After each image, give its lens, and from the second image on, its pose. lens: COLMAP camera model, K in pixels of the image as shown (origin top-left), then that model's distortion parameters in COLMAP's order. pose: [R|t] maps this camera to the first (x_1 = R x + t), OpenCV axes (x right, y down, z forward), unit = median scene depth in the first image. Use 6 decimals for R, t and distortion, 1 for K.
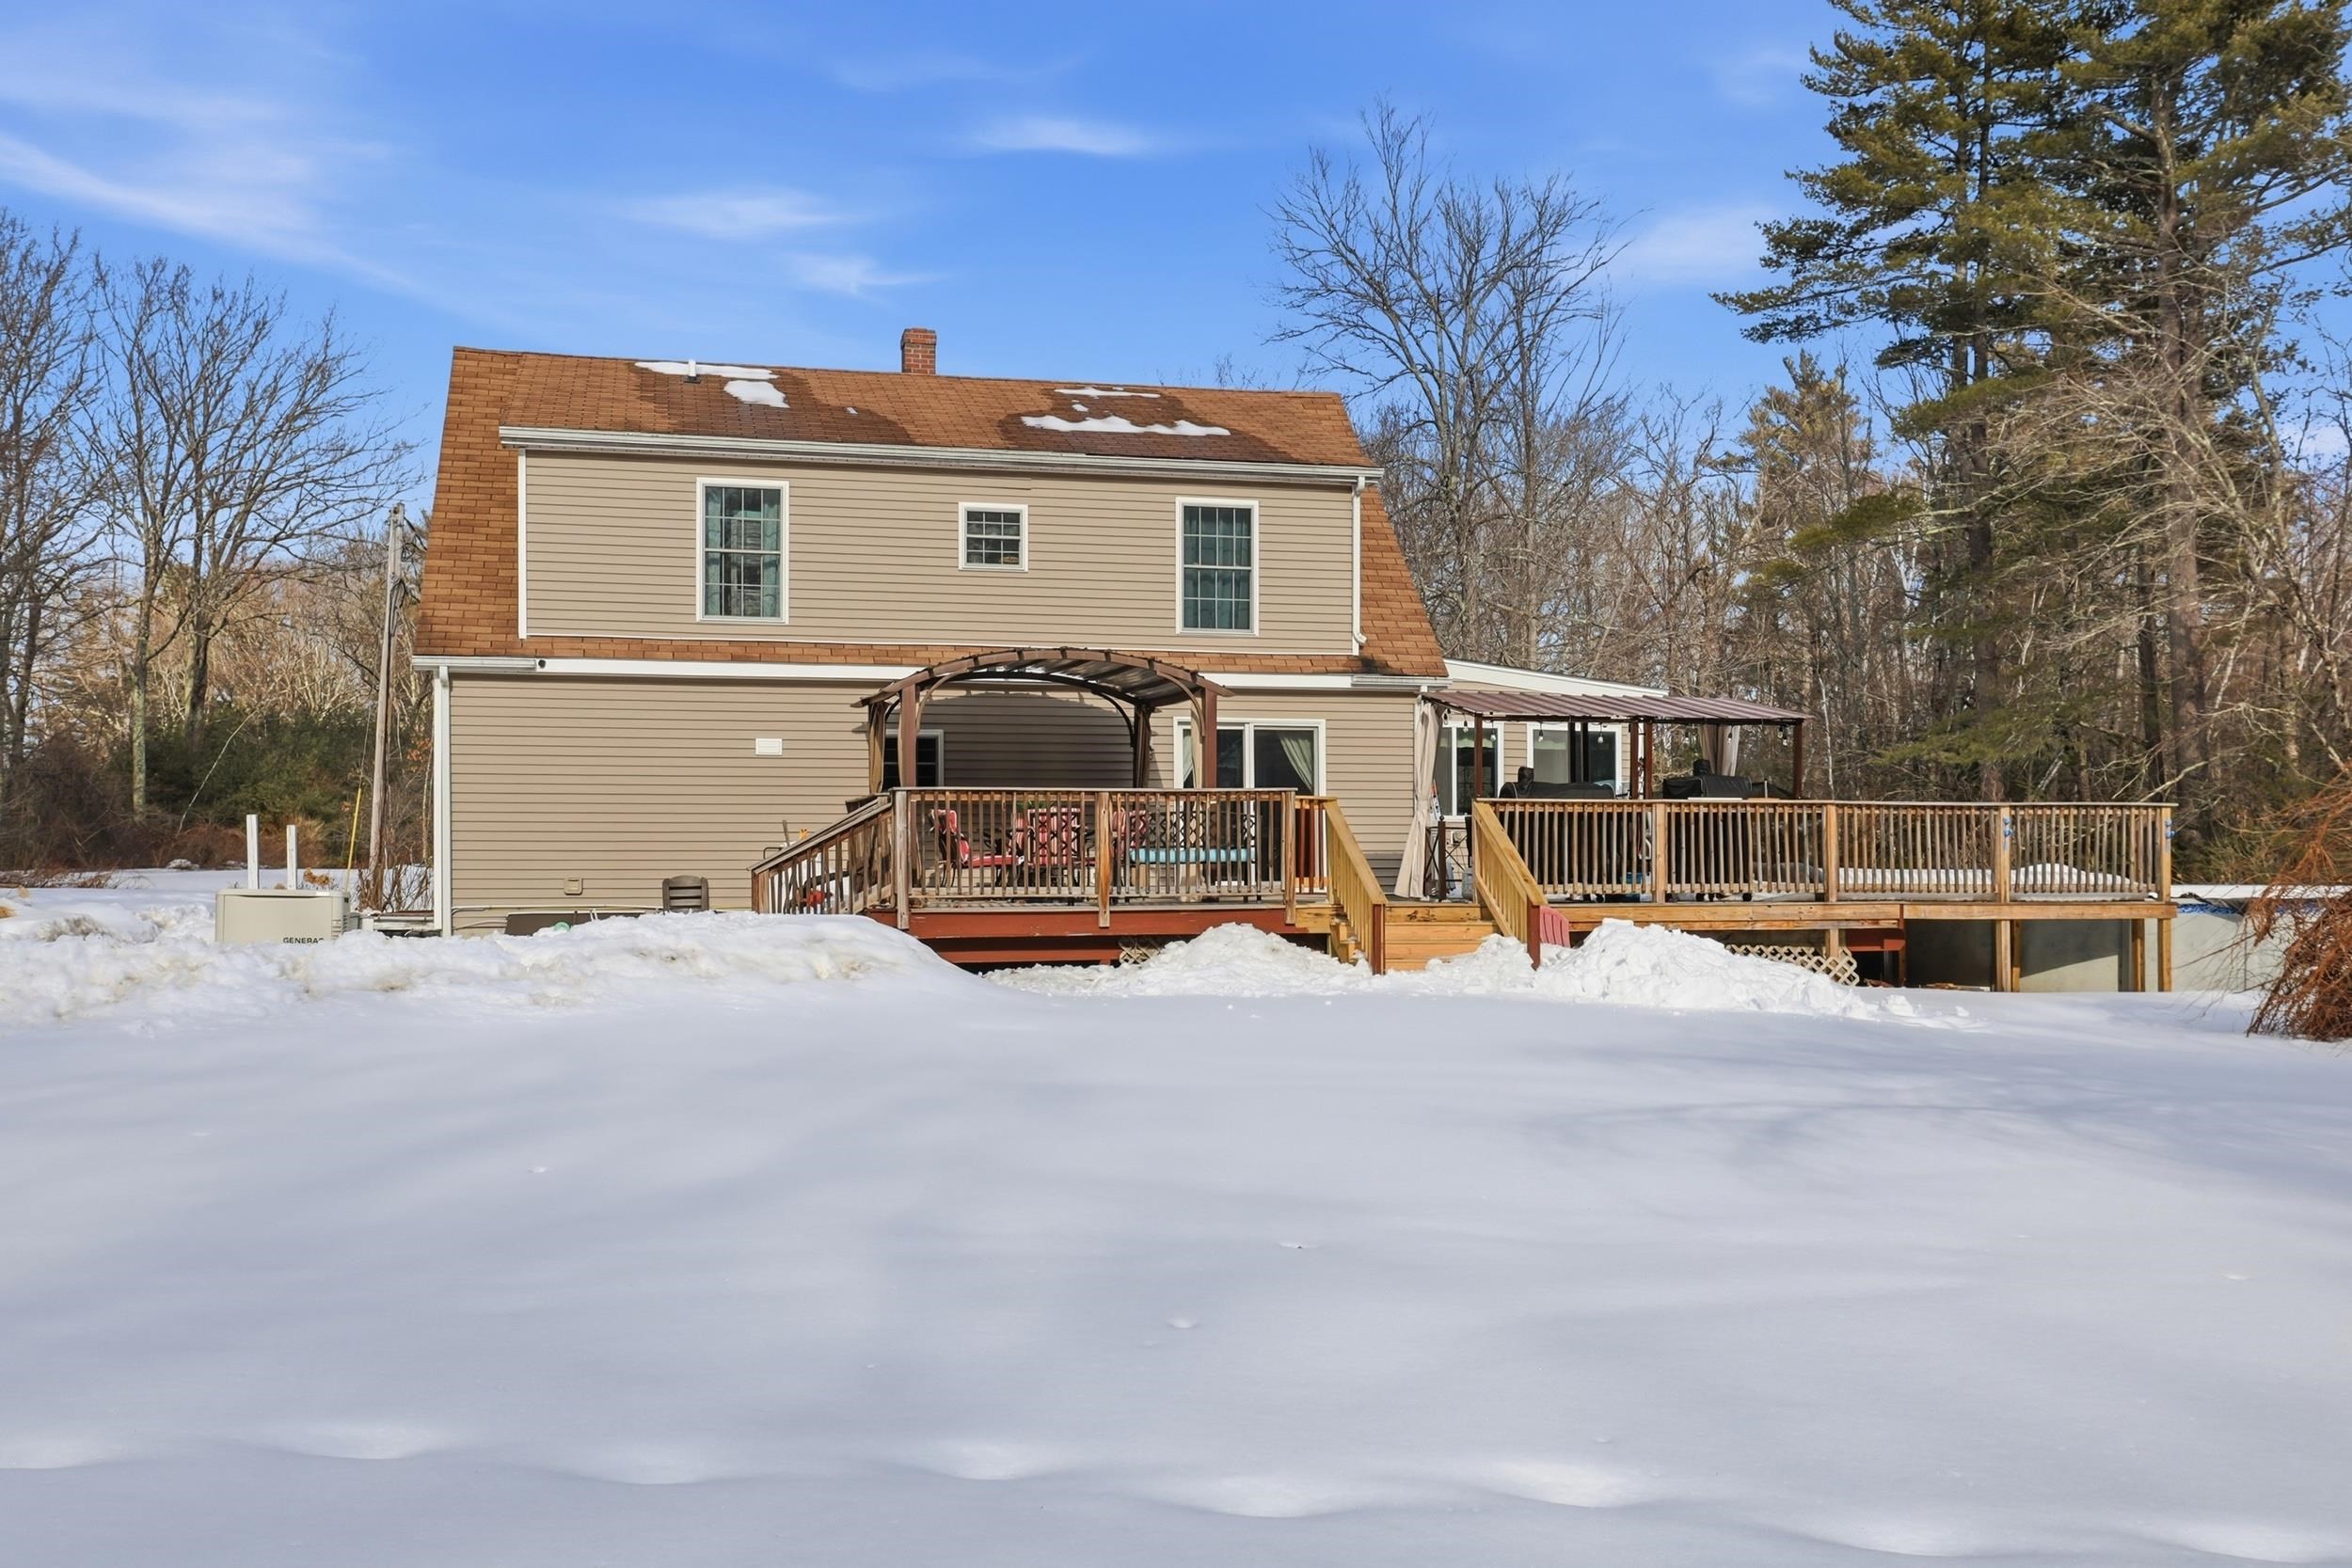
lens RADIAL K [[2684.5, 0, 1176.0], [0, 2684.5, 784.0], [0, 0, 1]] dist [-0.000217, -0.000460]
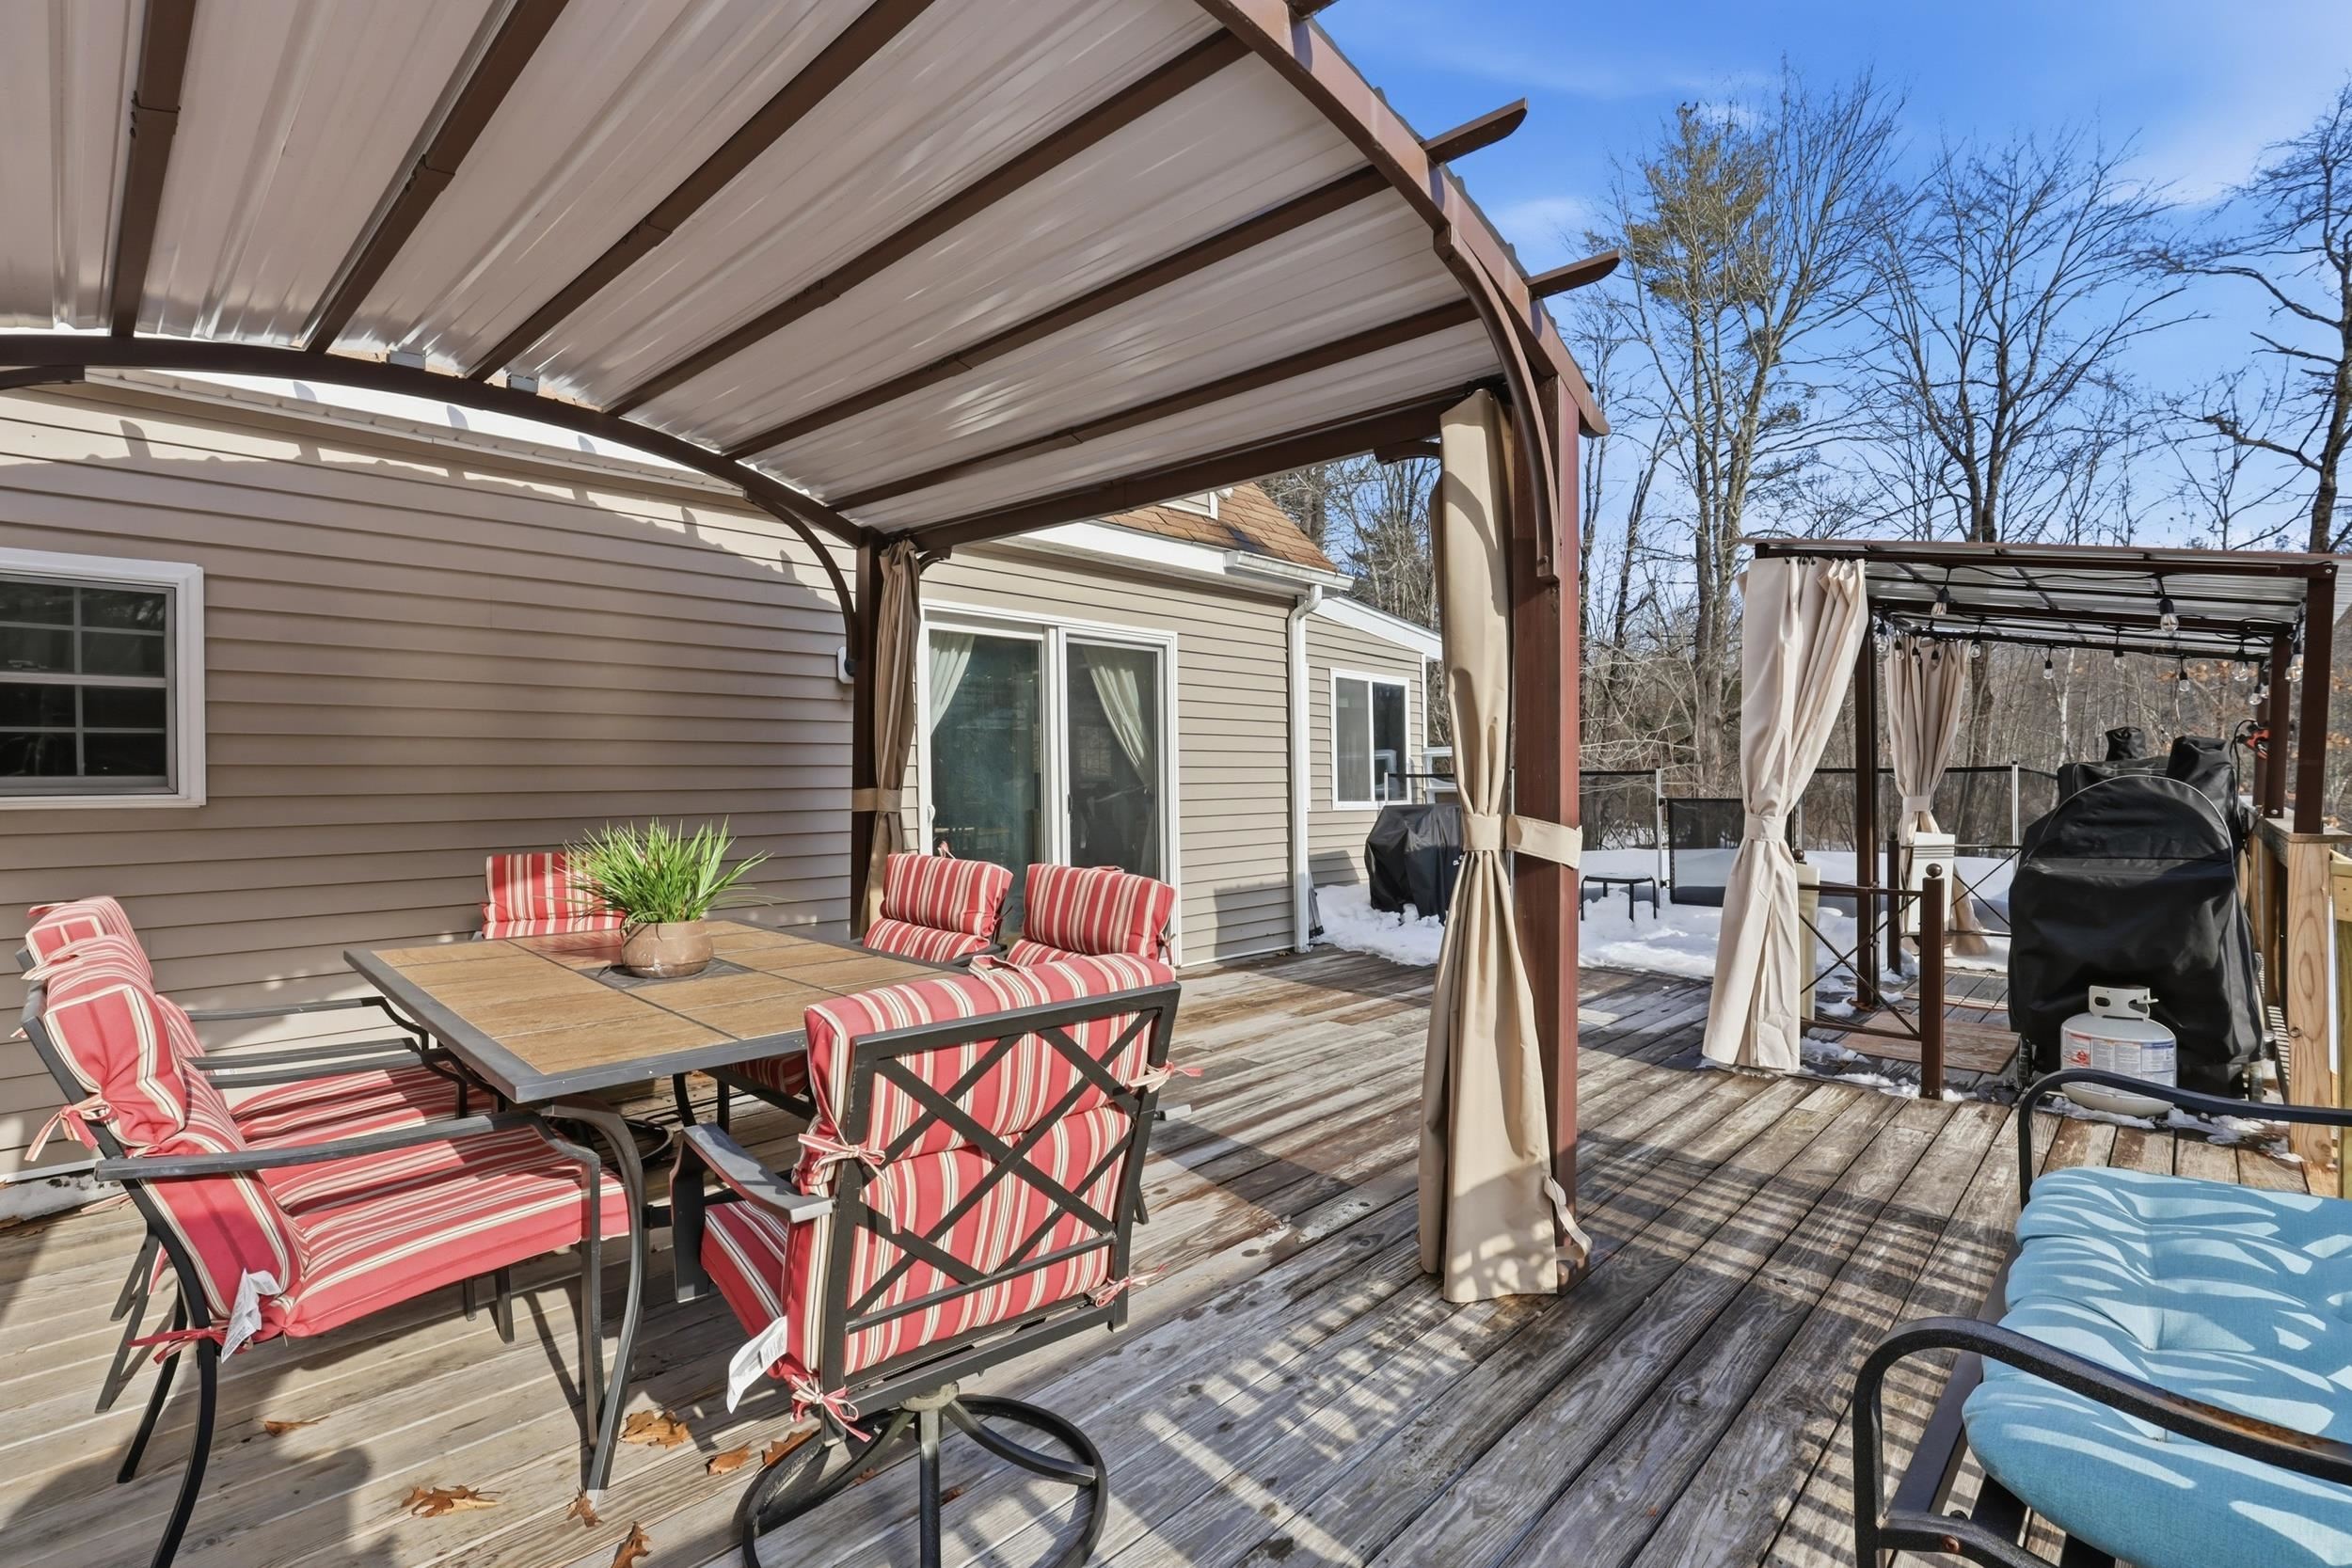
lens RADIAL K [[1086.4, 0, 1176.0], [0, 1086.4, 784.0], [0, 0, 1]] dist [-0.028185, 0.000363]
pose [[0.835262, -0.011555, 0.549731, -0.062254], [-0.011483, 0.999195, 0.038451, -0.002975], [-0.549733, -0.038429, 0.834456, 0.852459]]
